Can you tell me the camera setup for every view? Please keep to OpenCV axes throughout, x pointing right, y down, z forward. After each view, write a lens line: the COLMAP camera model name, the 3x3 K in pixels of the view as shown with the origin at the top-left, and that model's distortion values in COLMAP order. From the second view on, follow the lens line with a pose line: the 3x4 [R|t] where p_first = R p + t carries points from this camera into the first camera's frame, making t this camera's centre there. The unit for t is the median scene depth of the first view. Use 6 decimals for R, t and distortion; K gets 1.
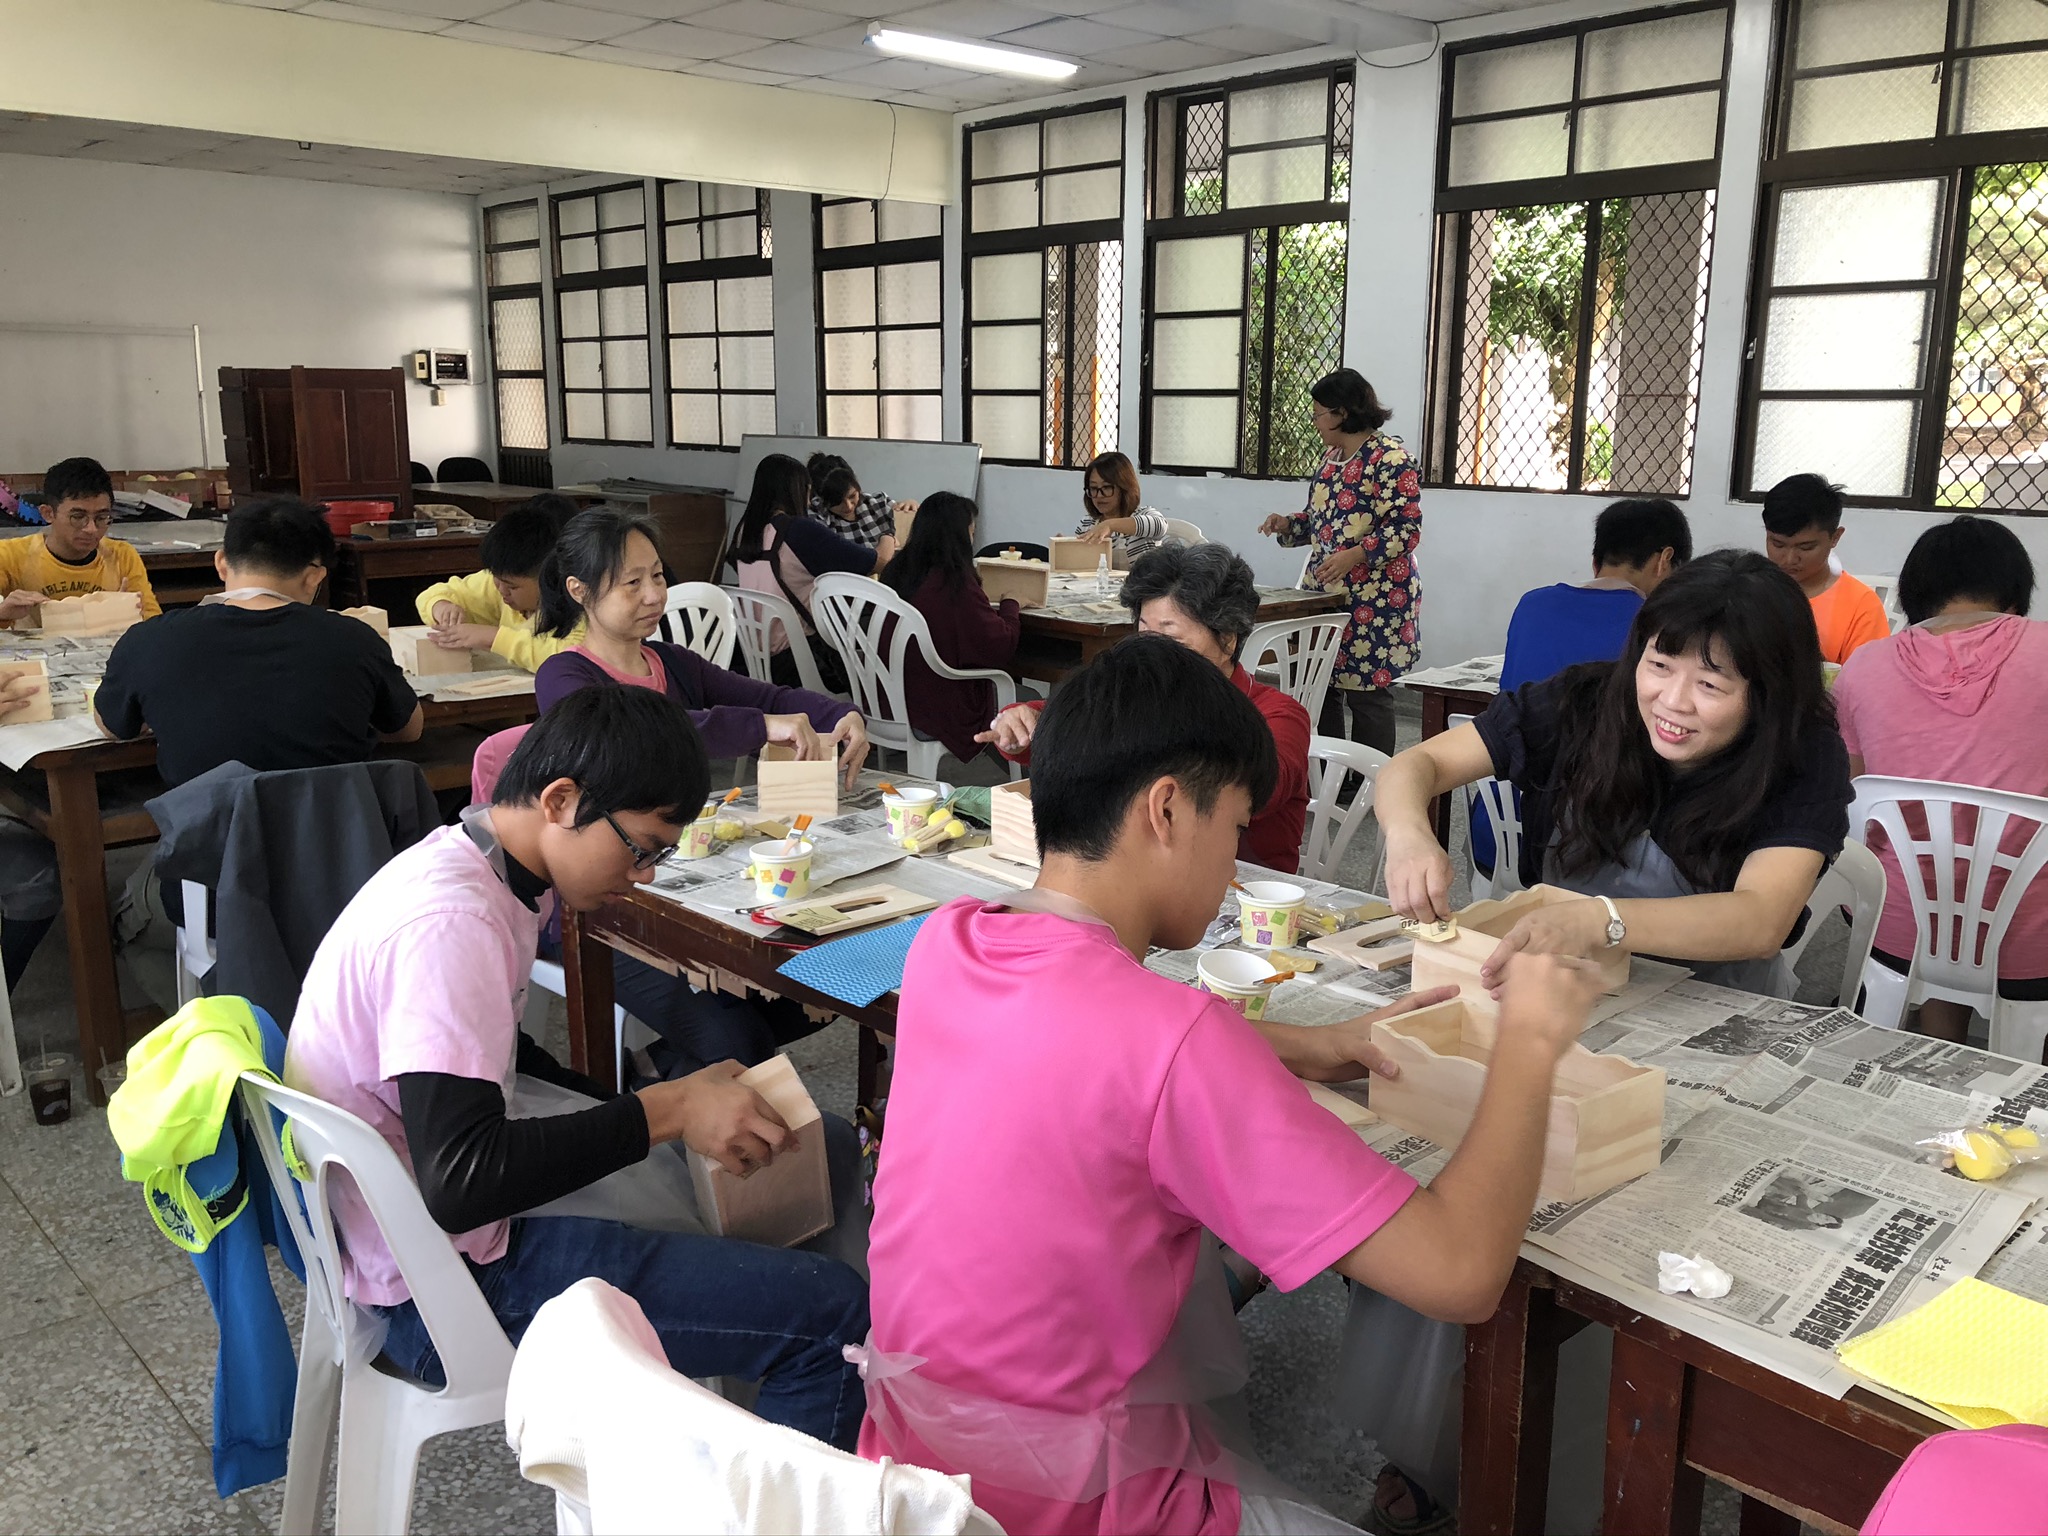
lens RADIAL K [[1728.8, 0, 1019.4], [0, 1728.8, 772.6], [0, 0, 1]] dist [0.005472, 0.013328]
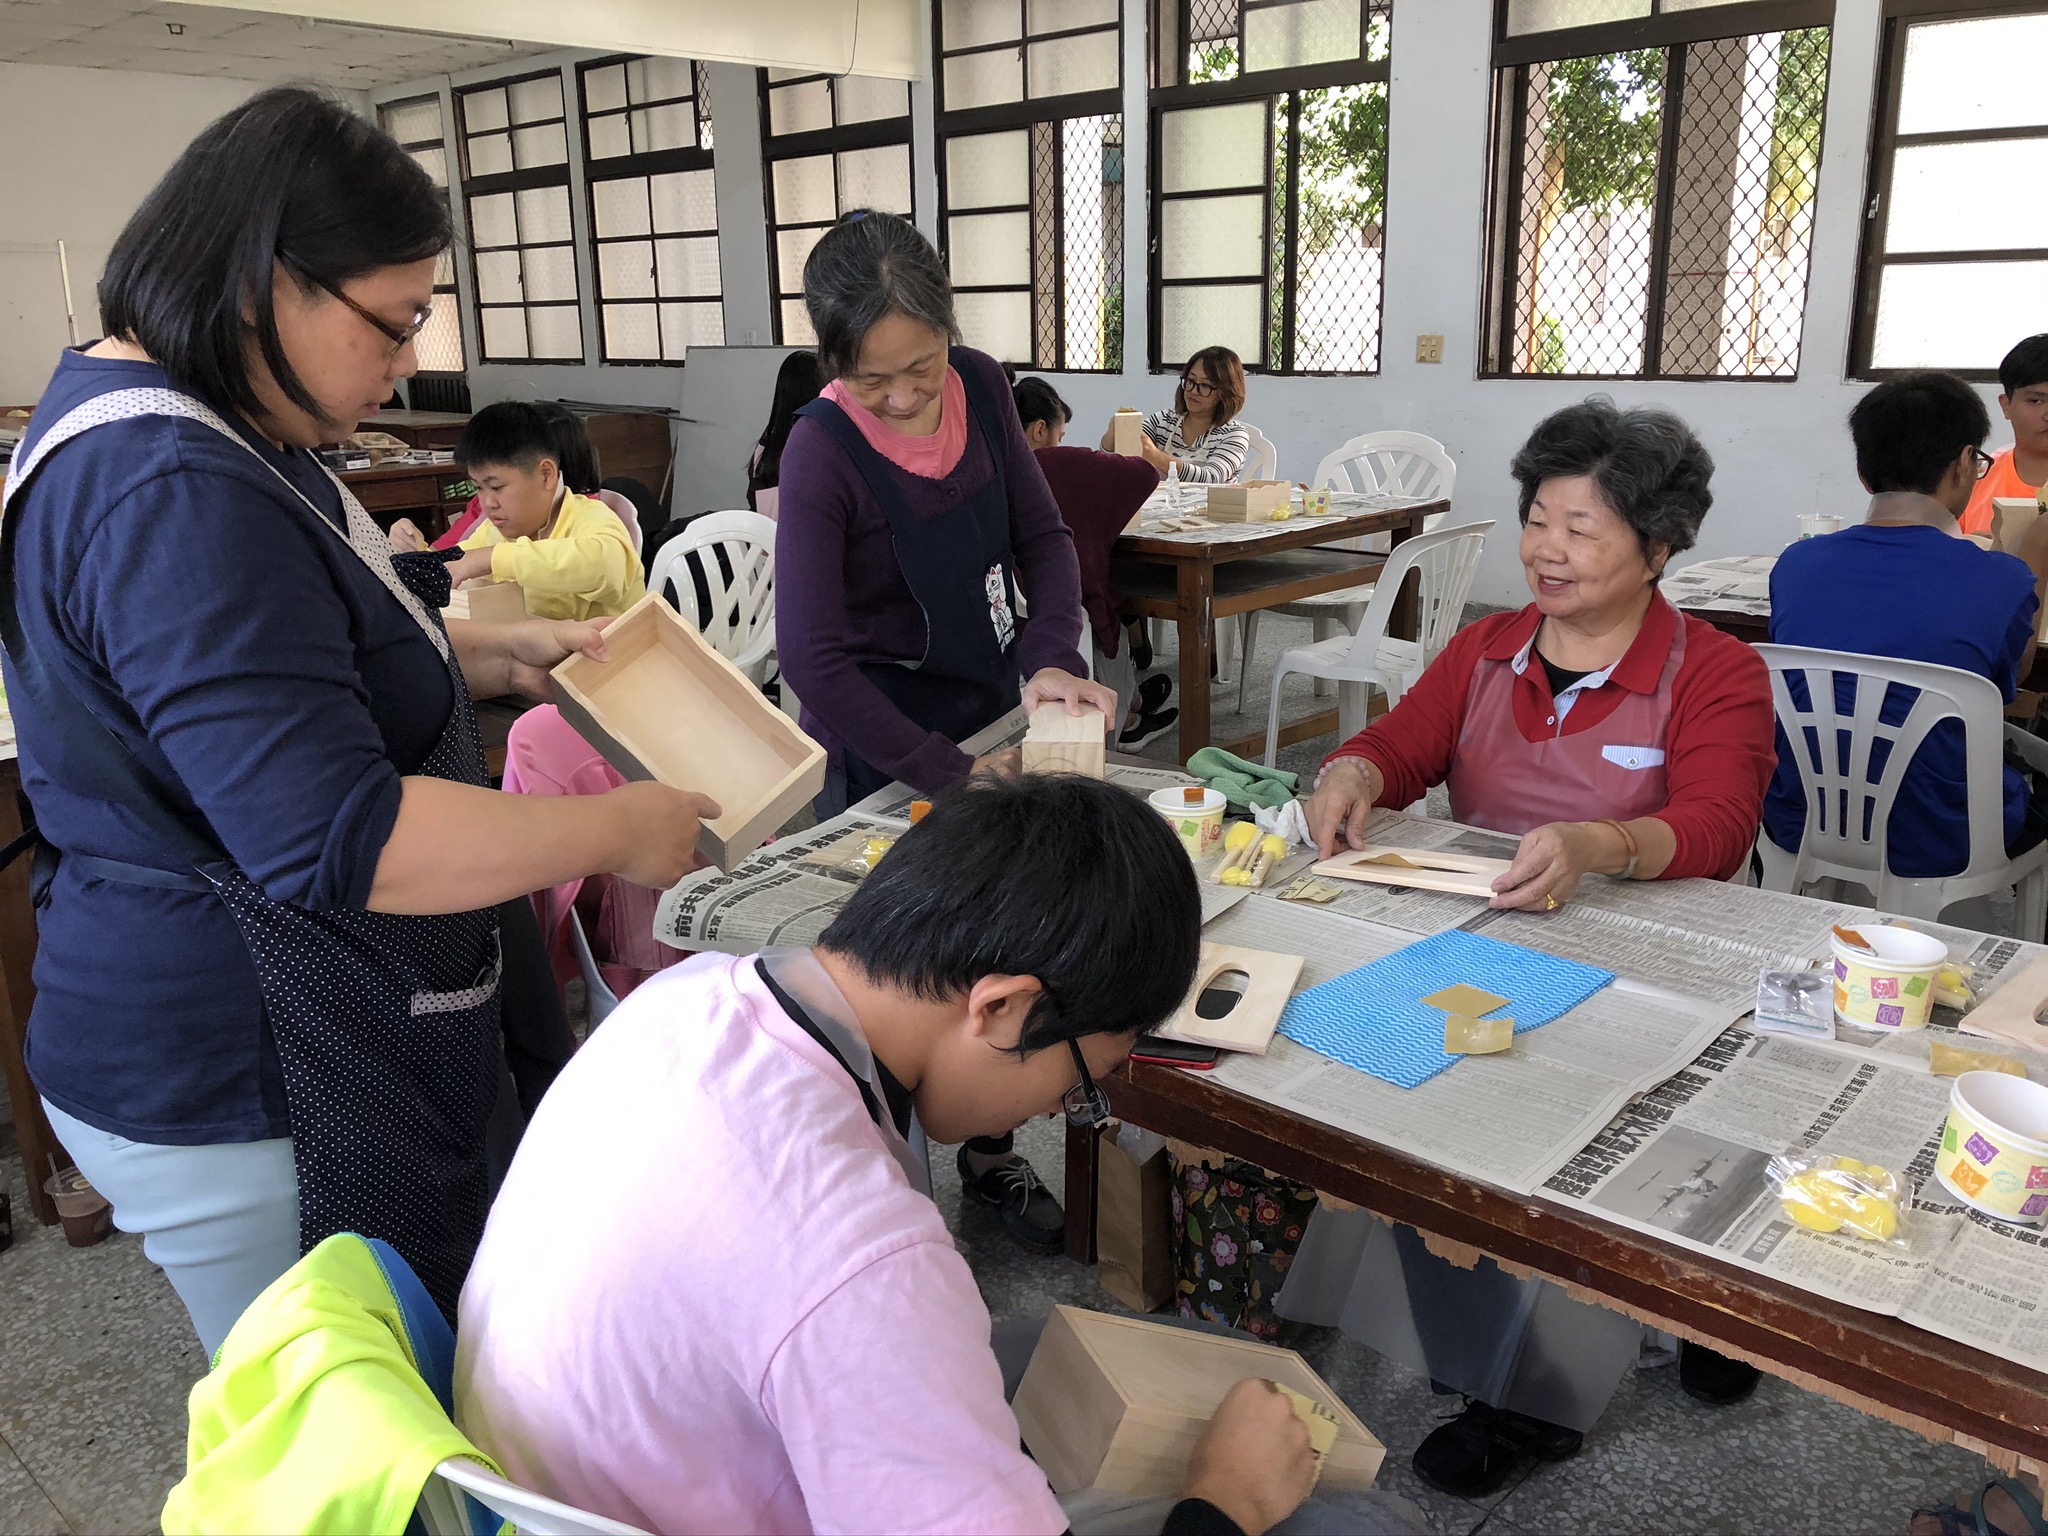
lens RADIAL K [[1728.8, 0, 1026.1], [0, 1728.8, 761.6], [0, 0, 1]] dist [0.005472, 0.013328]
pose [[0.997415, -0.043410, 0.057265, -0.054430], [0.040995, 0.998247, 0.042689, -0.010742], [-0.059018, -0.040231, 0.997446, 0.087371]]
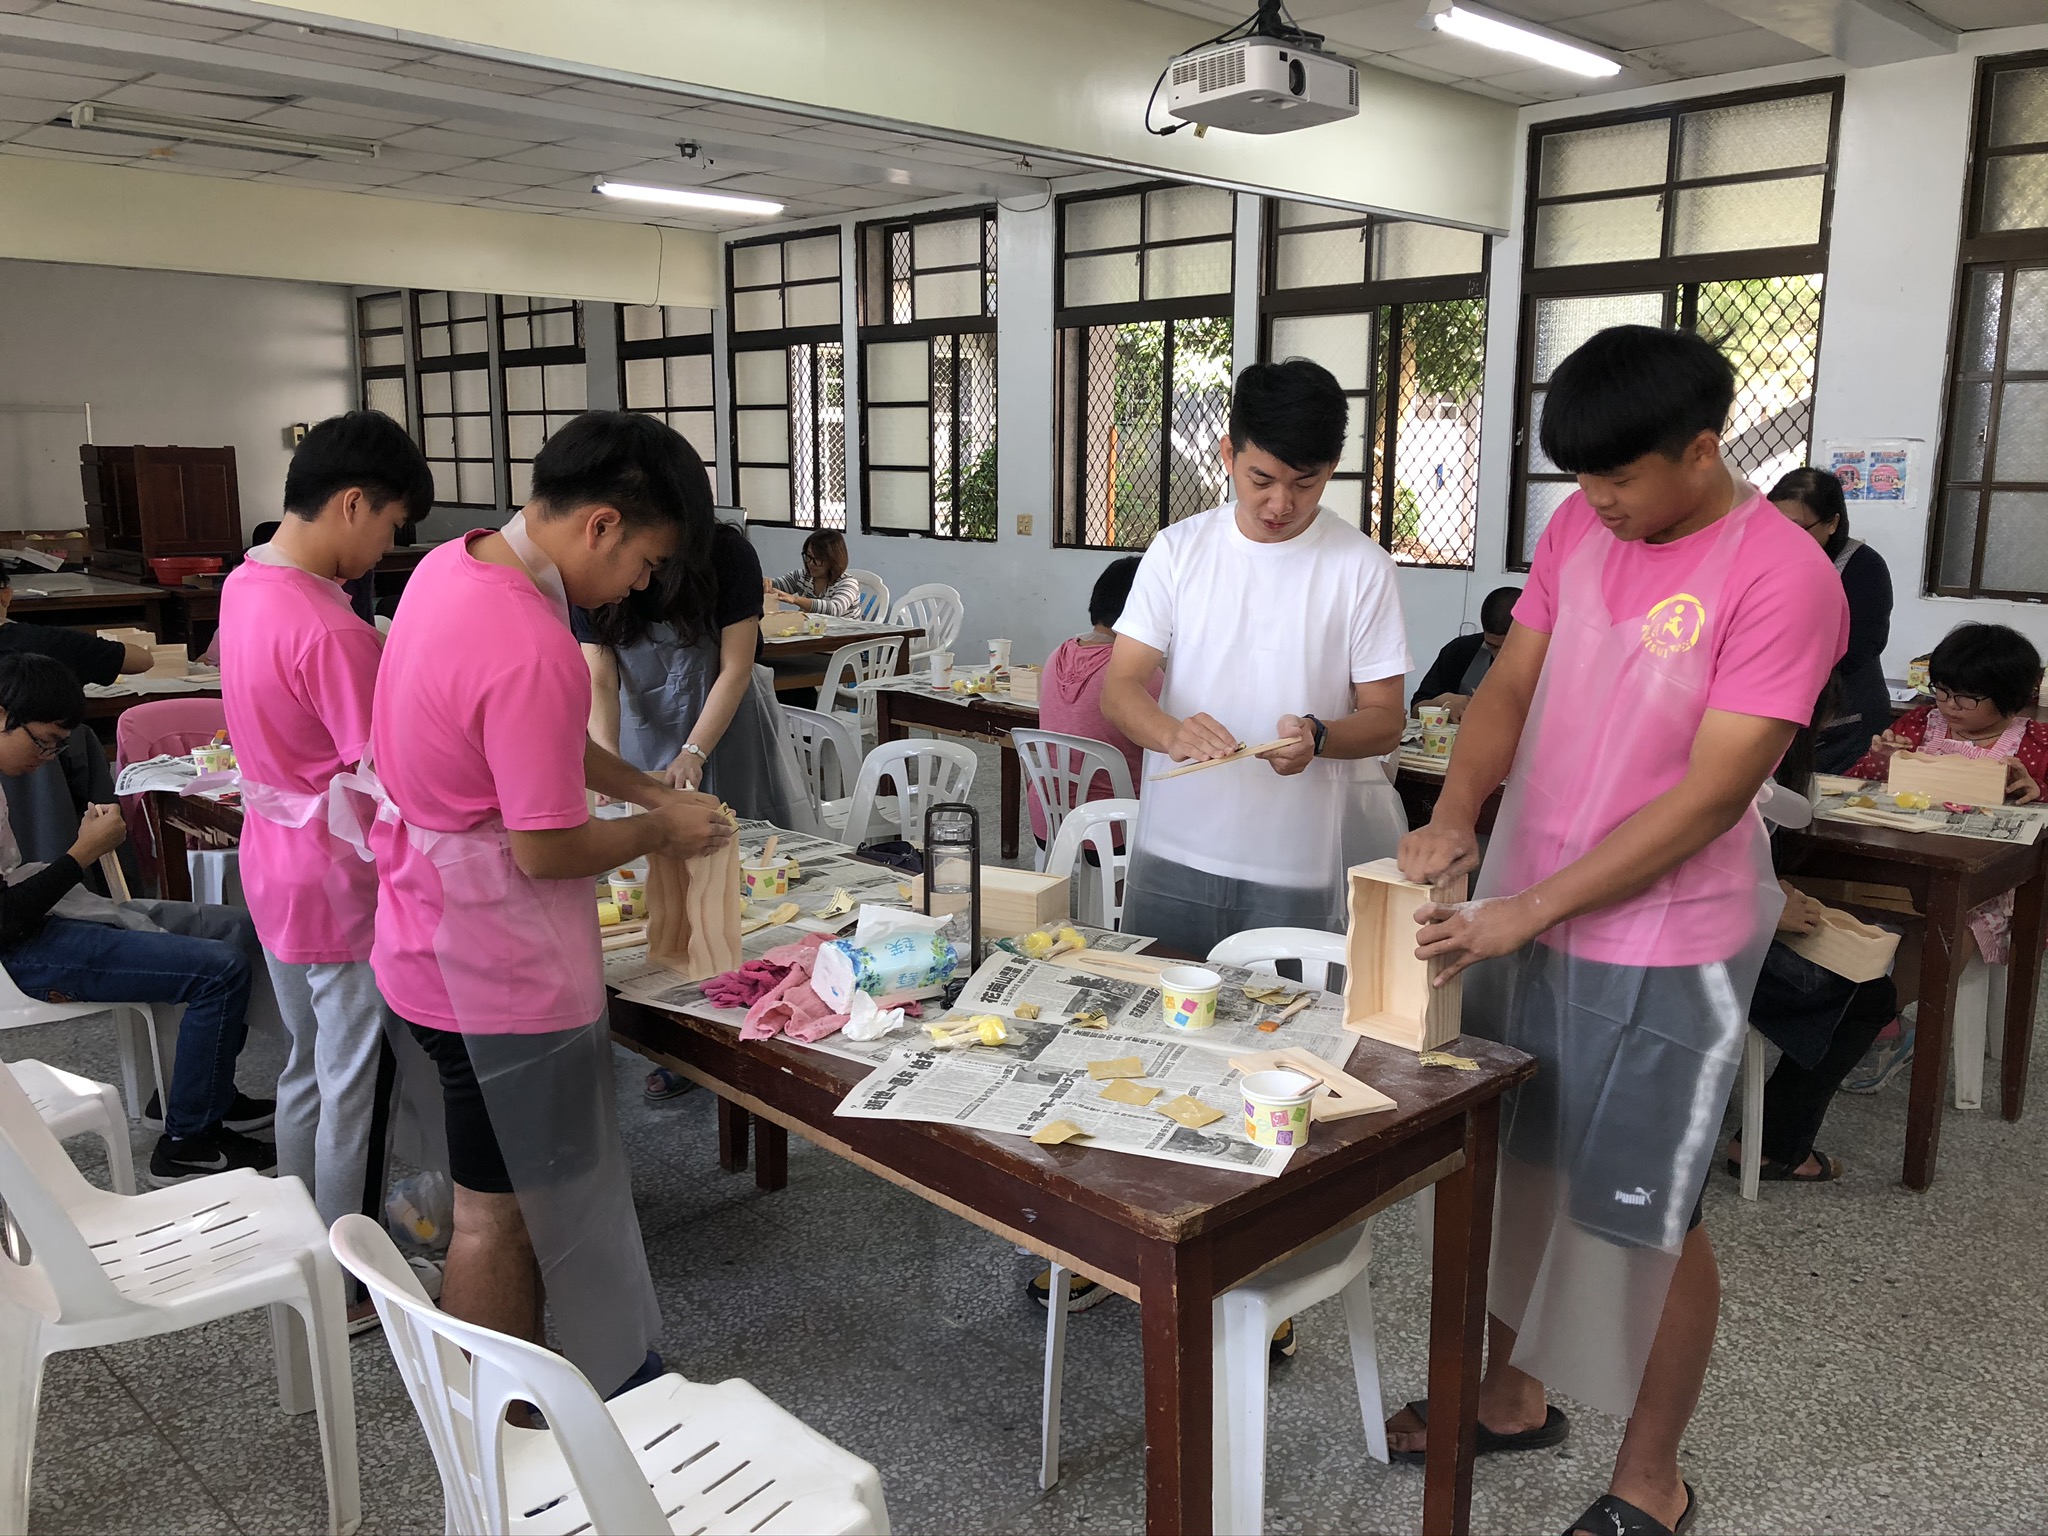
lens RADIAL K [[1728.8, 0, 1034.5], [0, 1728.8, 752.0], [0, 0, 1]] dist [0.005472, 0.013328]
pose [[0.999830, -0.001974, 0.018322, 0.163497], [0.002739, 0.999123, -0.041787, 0.026603], [-0.018223, 0.041830, 0.998959, -0.183193]]
